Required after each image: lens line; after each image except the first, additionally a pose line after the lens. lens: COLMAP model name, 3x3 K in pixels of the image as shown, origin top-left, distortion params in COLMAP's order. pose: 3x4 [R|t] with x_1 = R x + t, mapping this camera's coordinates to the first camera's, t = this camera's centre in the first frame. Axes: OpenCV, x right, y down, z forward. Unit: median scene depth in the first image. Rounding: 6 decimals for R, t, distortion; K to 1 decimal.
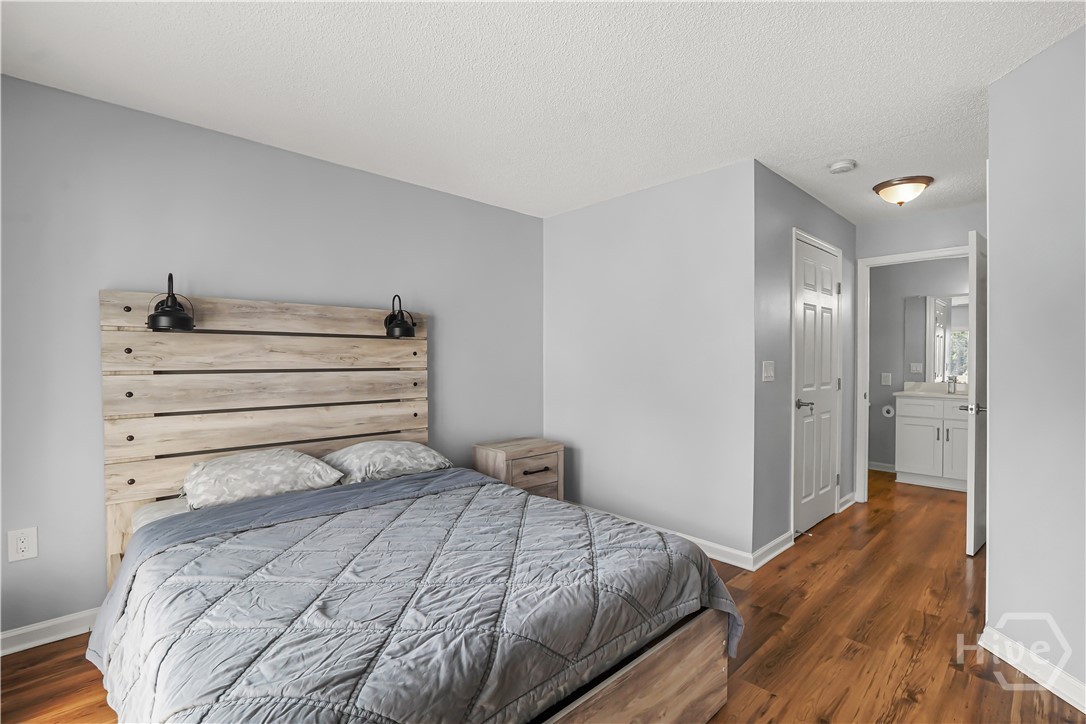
lens RADIAL K [[496.7, 0, 541.7], [0, 496.7, 360.3], [0, 0, 1]] dist [-0.007785, 0.004303]
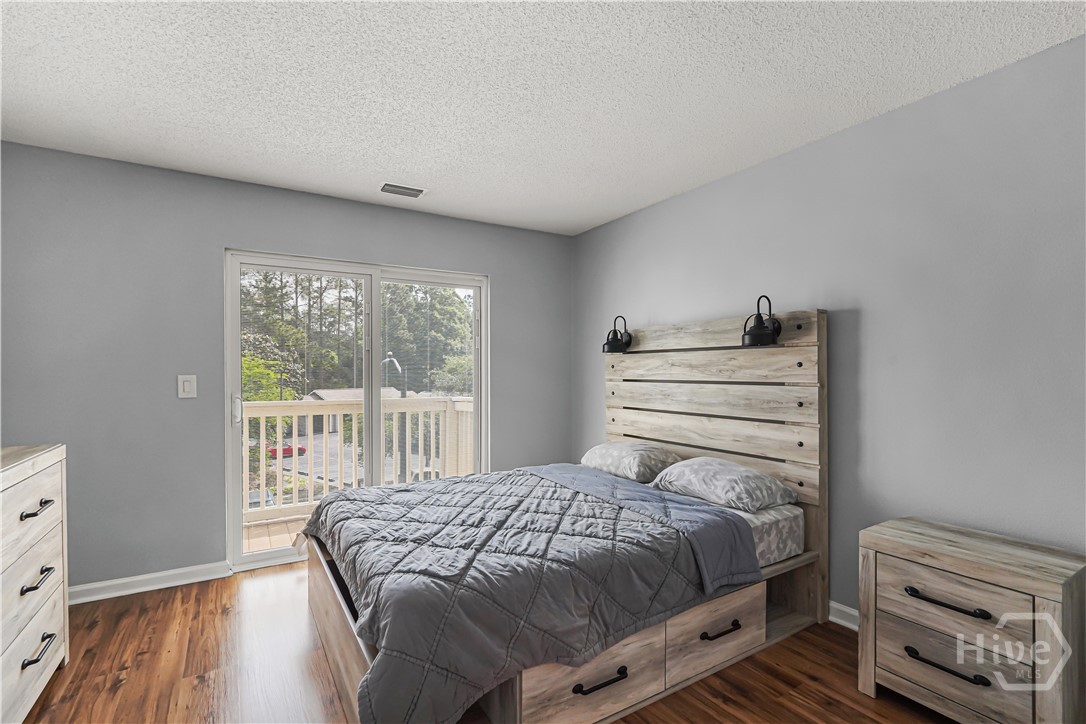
lens RADIAL K [[496.7, 0, 541.2], [0, 496.7, 369.8], [0, 0, 1]] dist [-0.007785, 0.004303]
pose [[-0.195317, -0.004541, -0.980730, 0.625714], [-0.003481, 0.999986, -0.003937, -0.000957], [0.980734, 0.002645, -0.195330, 0.818605]]
